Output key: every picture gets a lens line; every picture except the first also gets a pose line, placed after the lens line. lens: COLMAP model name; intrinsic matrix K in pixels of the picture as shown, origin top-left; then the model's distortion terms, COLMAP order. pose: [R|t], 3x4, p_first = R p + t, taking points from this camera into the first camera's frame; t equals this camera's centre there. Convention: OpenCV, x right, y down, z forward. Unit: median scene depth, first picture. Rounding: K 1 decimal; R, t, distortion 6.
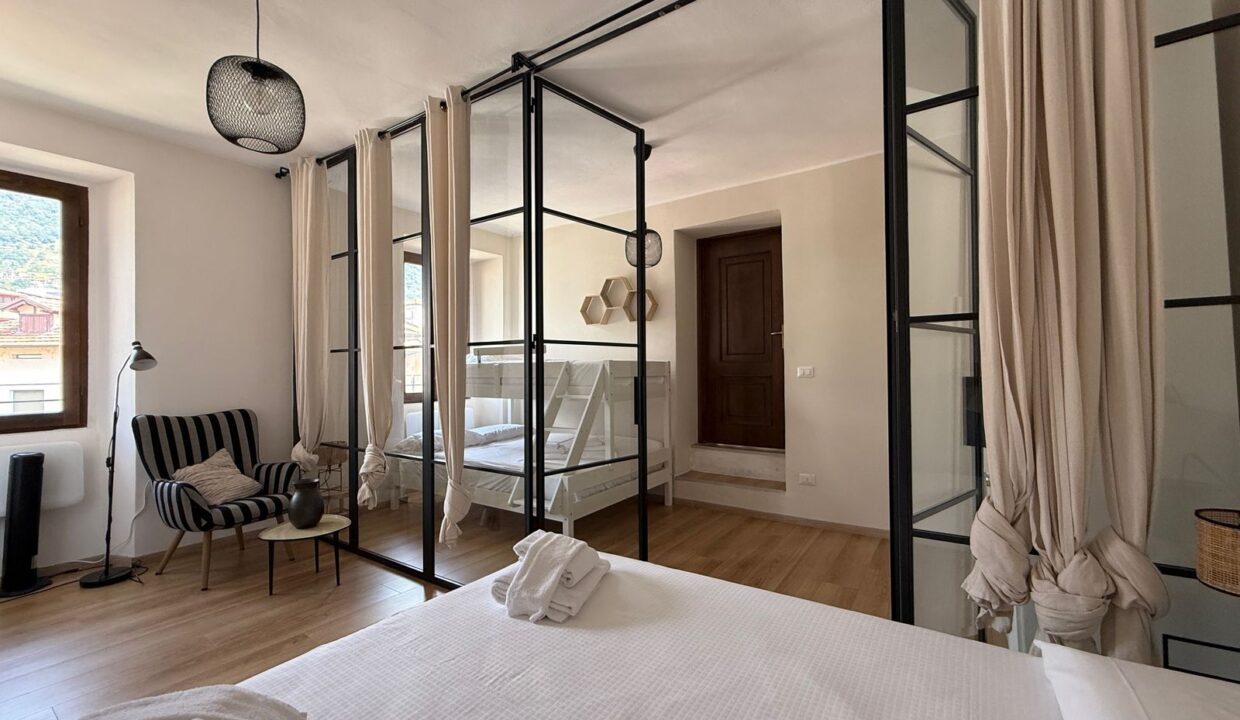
lens RADIAL K [[495.3, 0, 616.8], [0, 495.3, 364.2], [0, 0, 1]] dist [-0.001373, 0.000651]
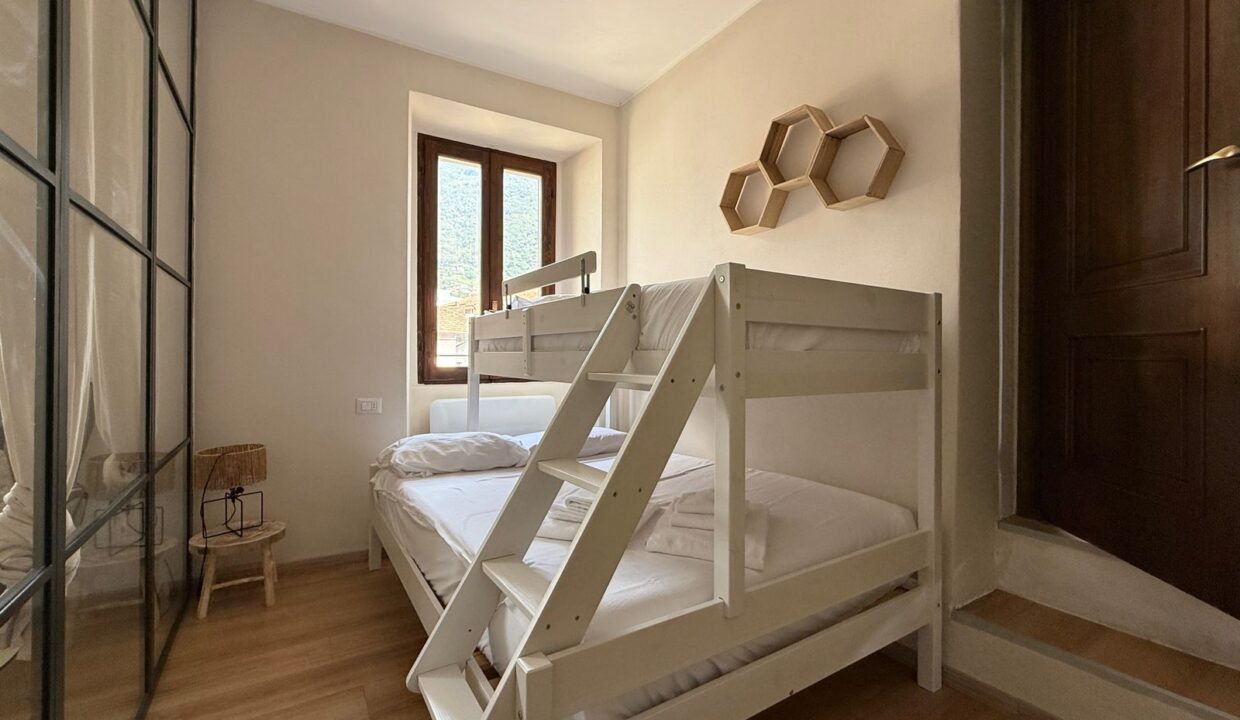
lens RADIAL K [[526.4, 0, 616.5], [0, 526.4, 352.1], [0, 0, 1]] dist [0.002576, 0.000206]
pose [[0.920846, 0.014447, -0.389660, 0.052145], [-0.013673, 0.999895, 0.004759, 0.050131], [0.389688, 0.000946, 0.920947, 0.720709]]
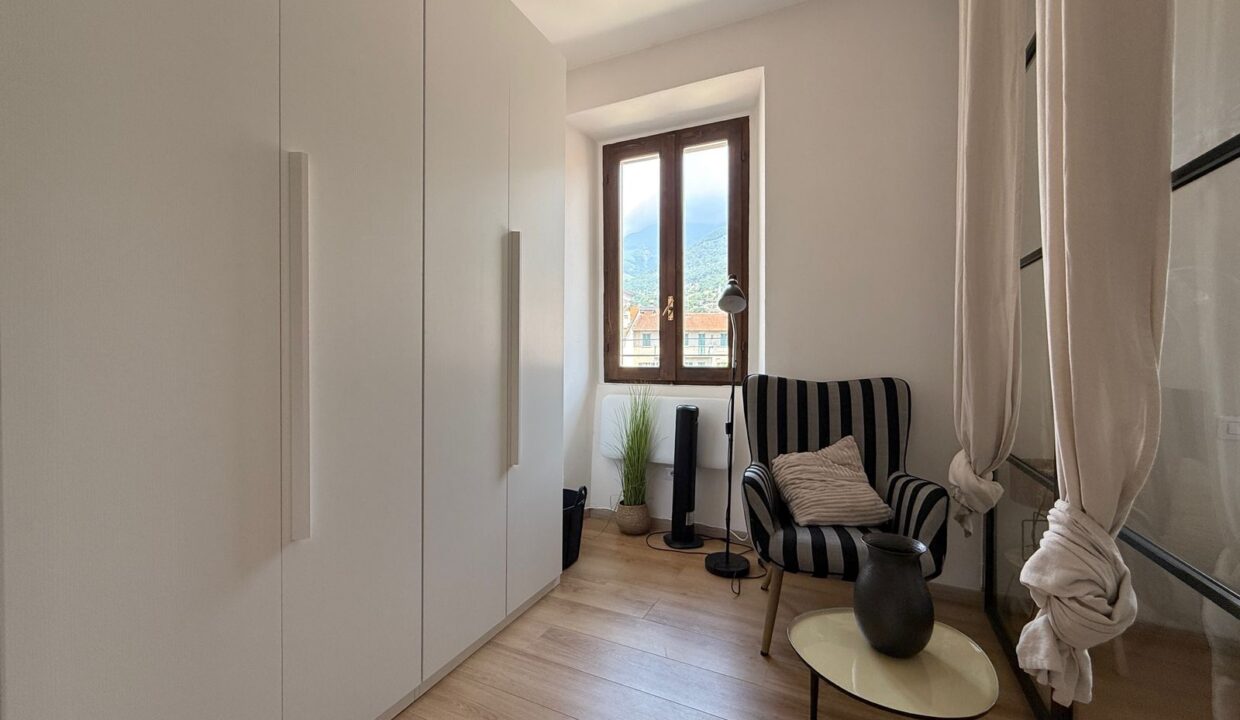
lens RADIAL K [[495.3, 0, 616.0], [0, 495.3, 361.0], [0, 0, 1]] dist [-0.001373, 0.000651]
pose [[0.148983, 0.022877, -0.988575, -0.203883], [0.004450, 0.999707, 0.023806, 0.055672], [0.988830, -0.007945, 0.148837, 0.595164]]
